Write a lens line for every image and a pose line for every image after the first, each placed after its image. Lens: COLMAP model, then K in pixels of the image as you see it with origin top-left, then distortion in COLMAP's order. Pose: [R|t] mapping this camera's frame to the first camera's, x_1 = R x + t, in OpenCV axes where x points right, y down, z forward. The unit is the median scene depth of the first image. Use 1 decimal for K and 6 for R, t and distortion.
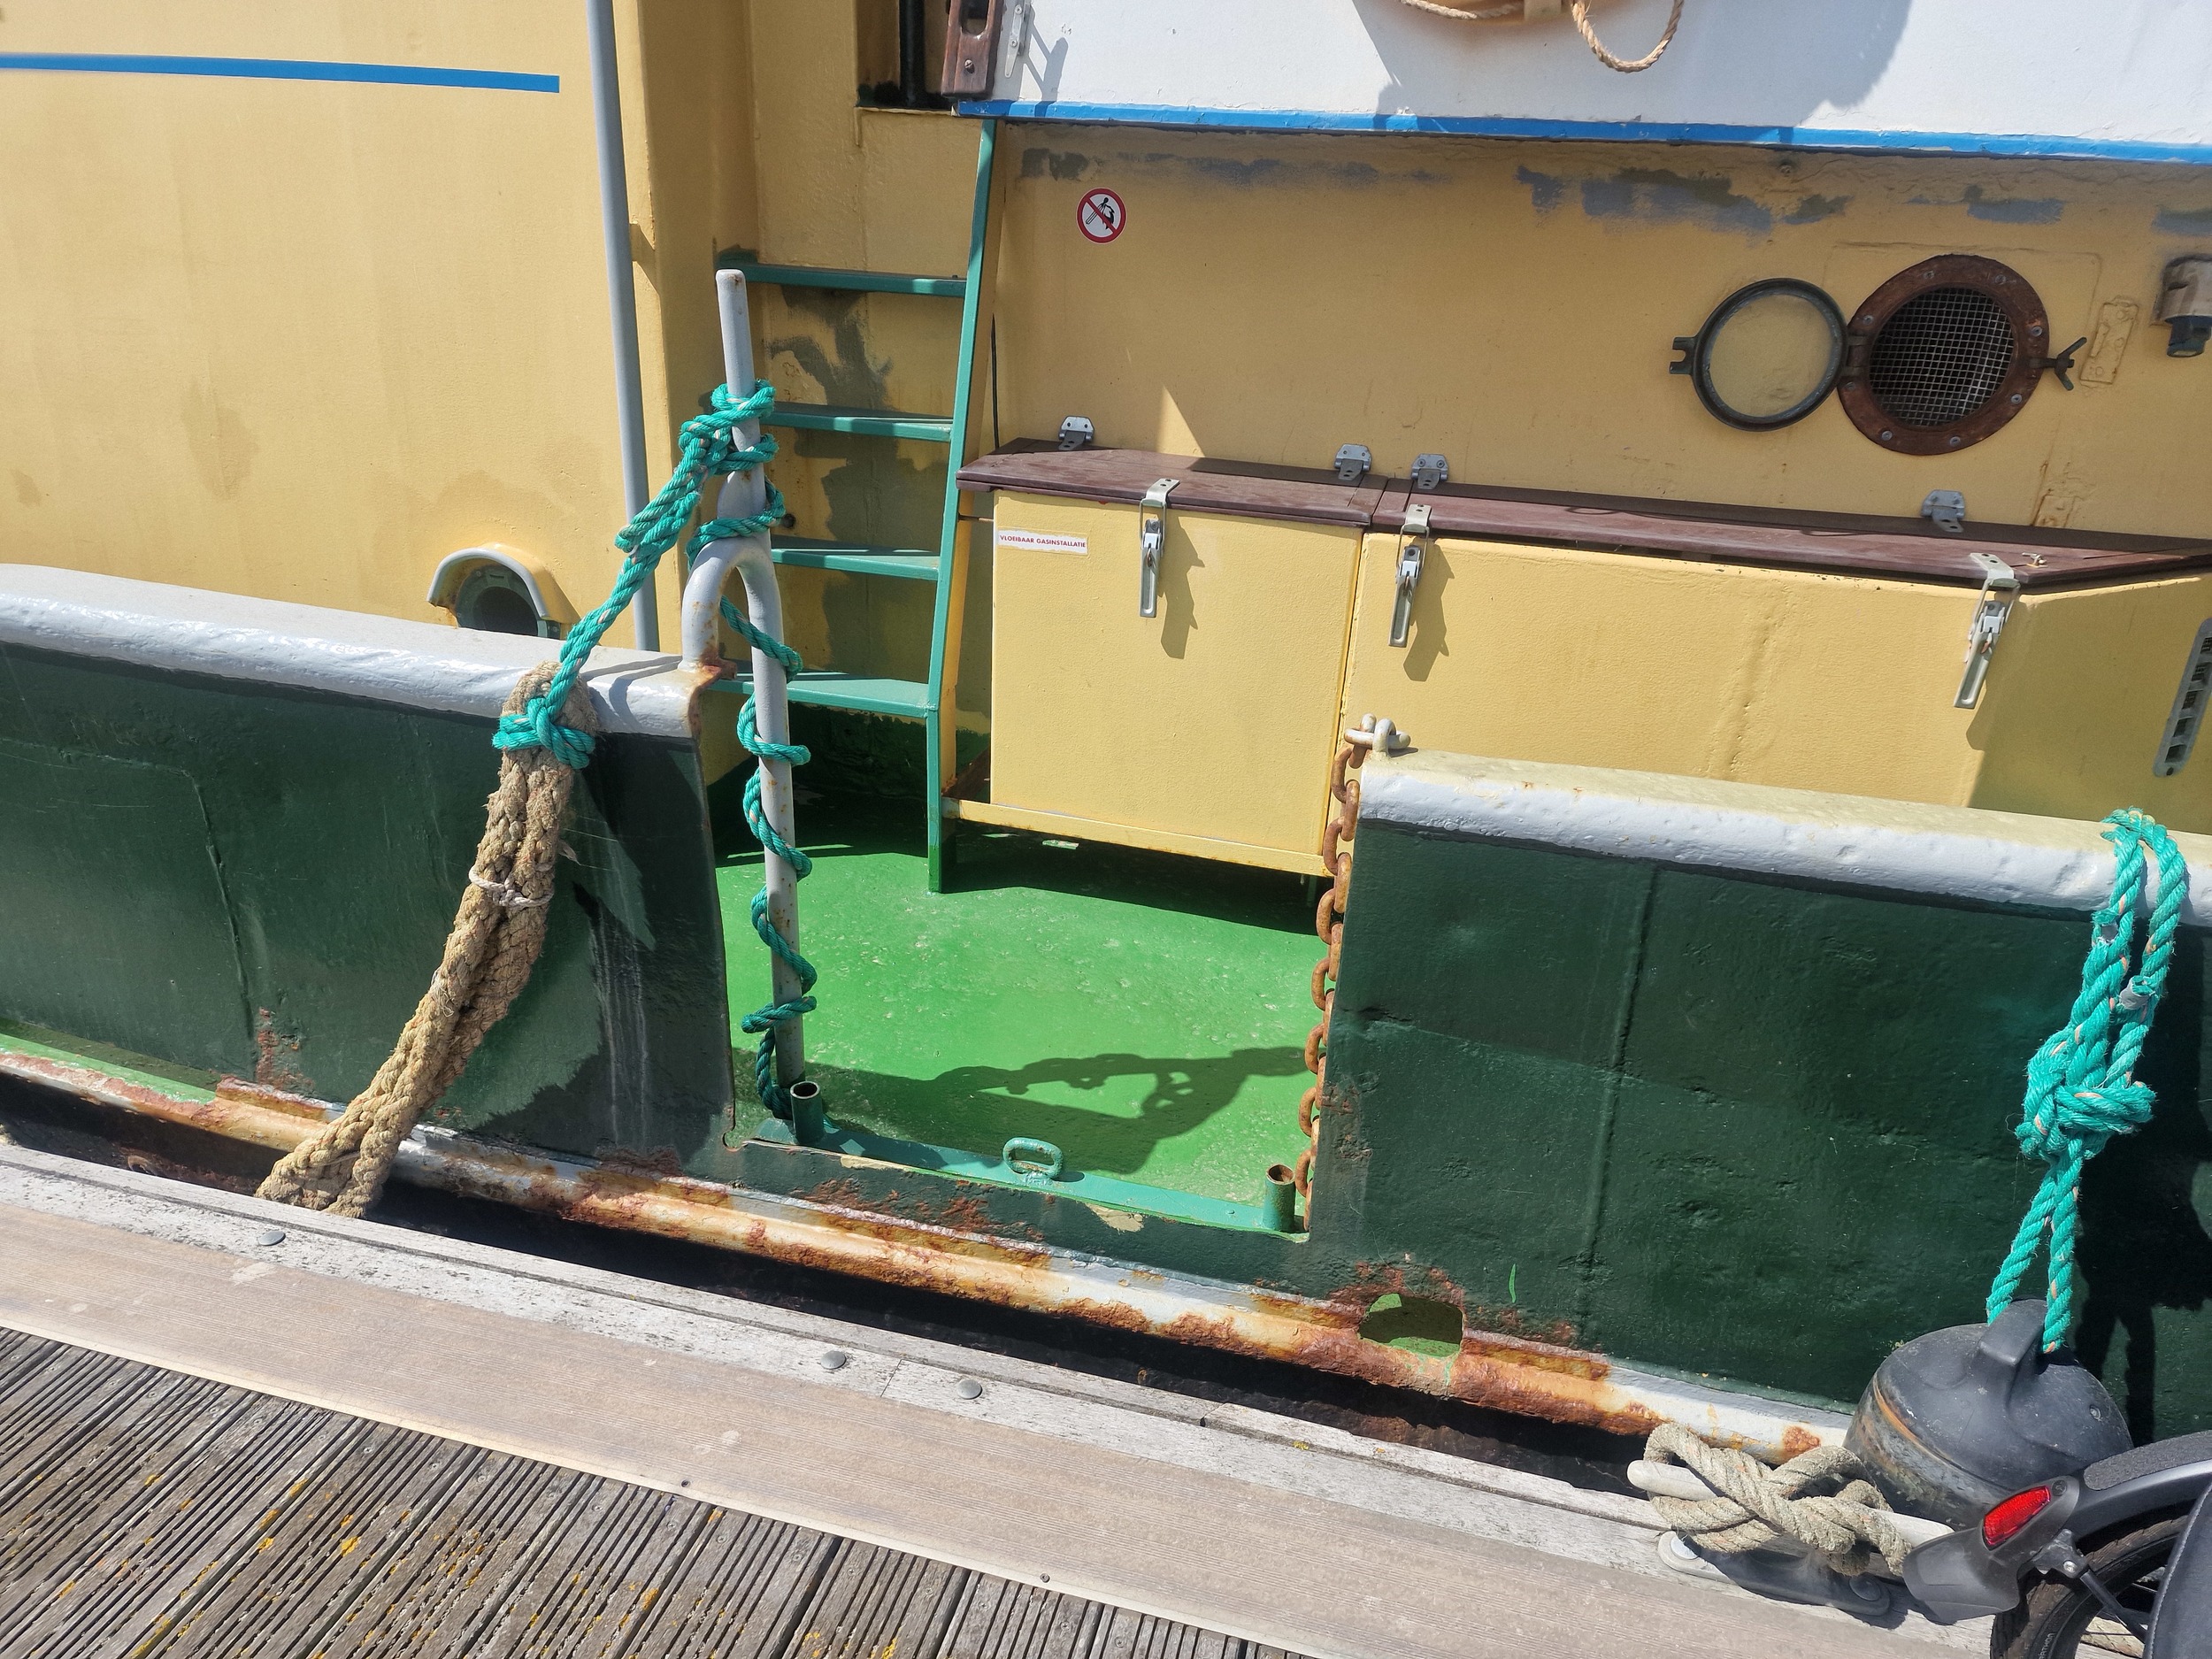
lens RADIAL K [[1478.3, 0, 1072.6], [0, 1478.3, 803.3], [0, 0, 1]] dist [0.052589, -0.045847]
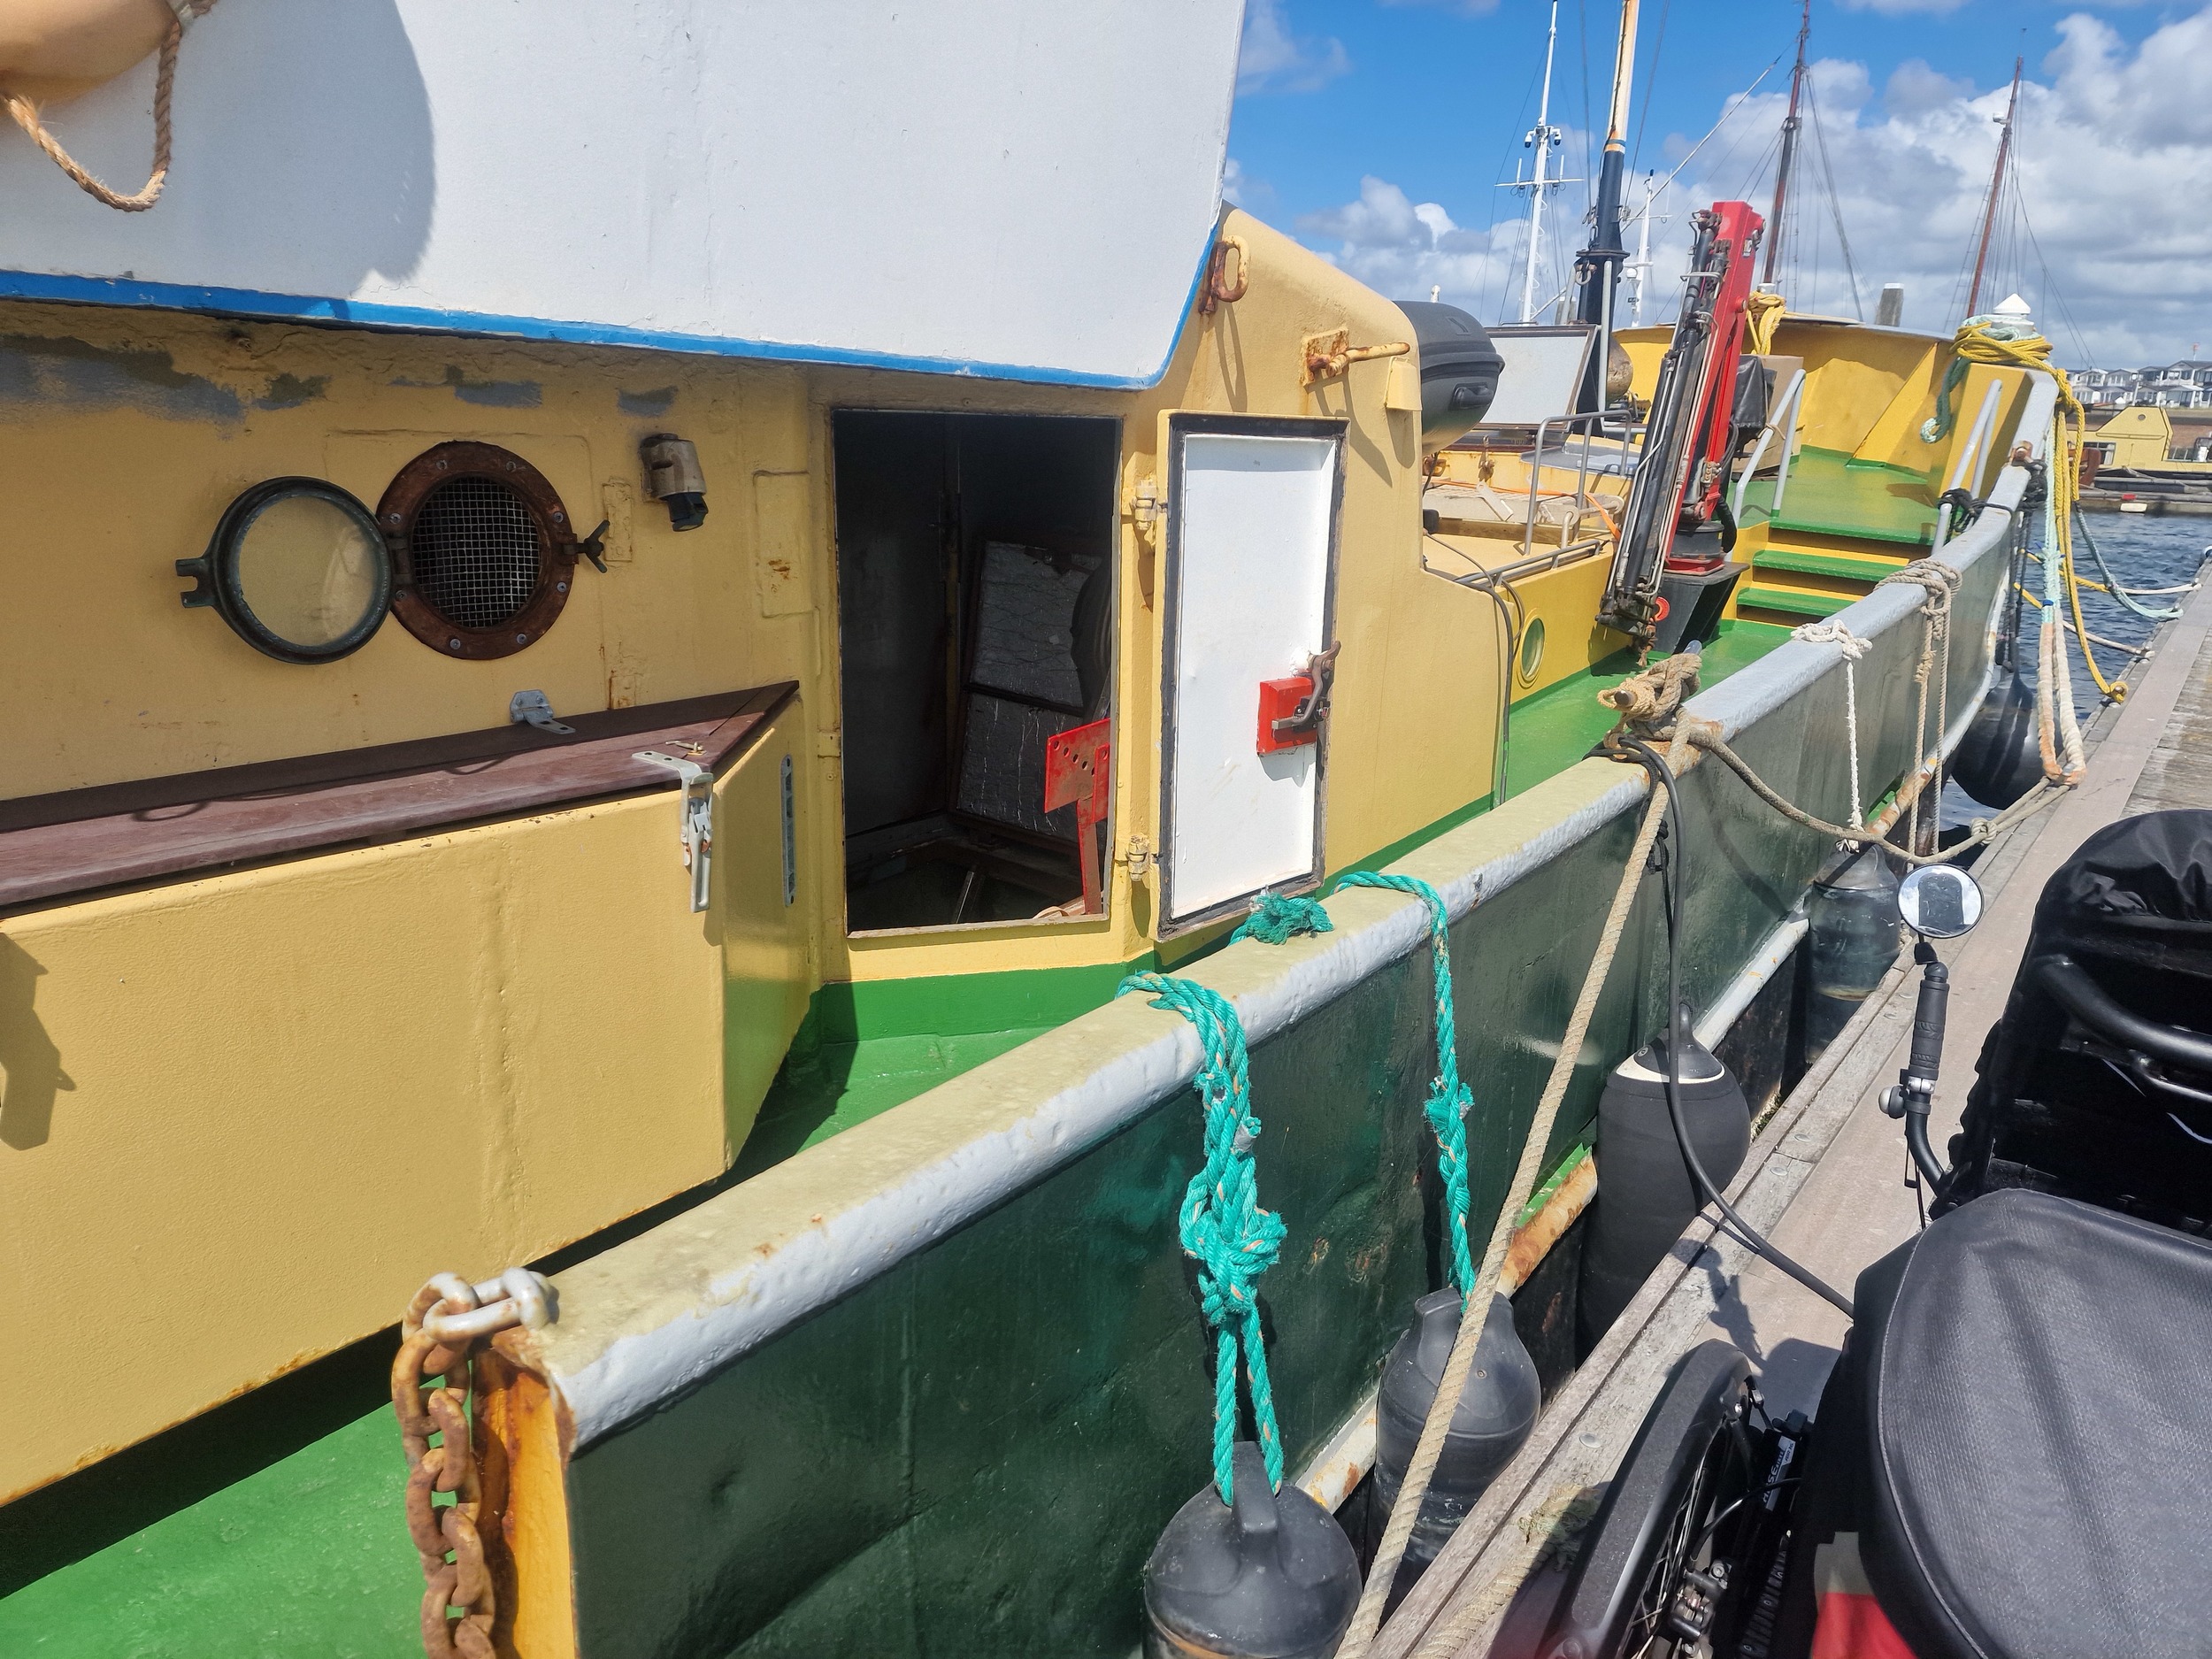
lens RADIAL K [[1495.7, 0, 1094.2], [0, 1495.7, 809.5], [0, 0, 1]] dist [0.064494, -0.066307]
pose [[0.364486, -0.262215, 0.893529, -0.134933], [0.330326, 0.933544, 0.139212, -0.162801], [-0.870652, 0.244415, 0.426880, 0.342585]]
